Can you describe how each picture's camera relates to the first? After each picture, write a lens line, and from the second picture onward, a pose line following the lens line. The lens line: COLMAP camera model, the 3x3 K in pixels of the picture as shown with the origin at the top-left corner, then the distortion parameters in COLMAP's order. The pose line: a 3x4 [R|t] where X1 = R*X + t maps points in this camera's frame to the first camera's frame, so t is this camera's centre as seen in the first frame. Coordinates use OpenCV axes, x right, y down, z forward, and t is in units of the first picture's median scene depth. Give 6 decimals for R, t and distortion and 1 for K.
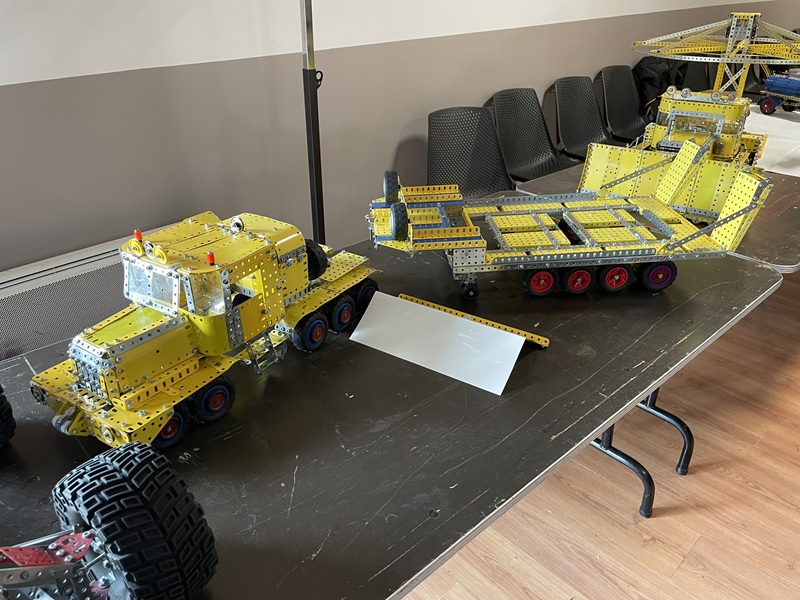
lens RADIAL K [[603.3, 0, 402.5], [0, 603.3, 296.6], [0, 0, 1]] dist [0.024306, -0.031311]
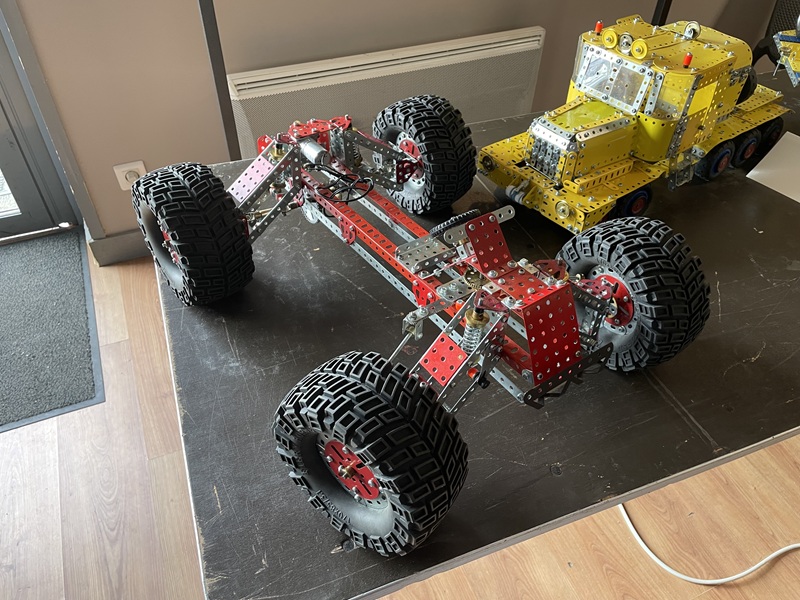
lens RADIAL K [[603.3, 0, 397.9], [0, 603.3, 299.3], [0, 0, 1]] dist [0.024306, -0.031311]
pose [[0.931337, 0.257380, -0.257619, -0.393960], [-0.184067, 0.943128, 0.276819, 0.115660], [0.314215, -0.210392, 0.925745, -0.147808]]
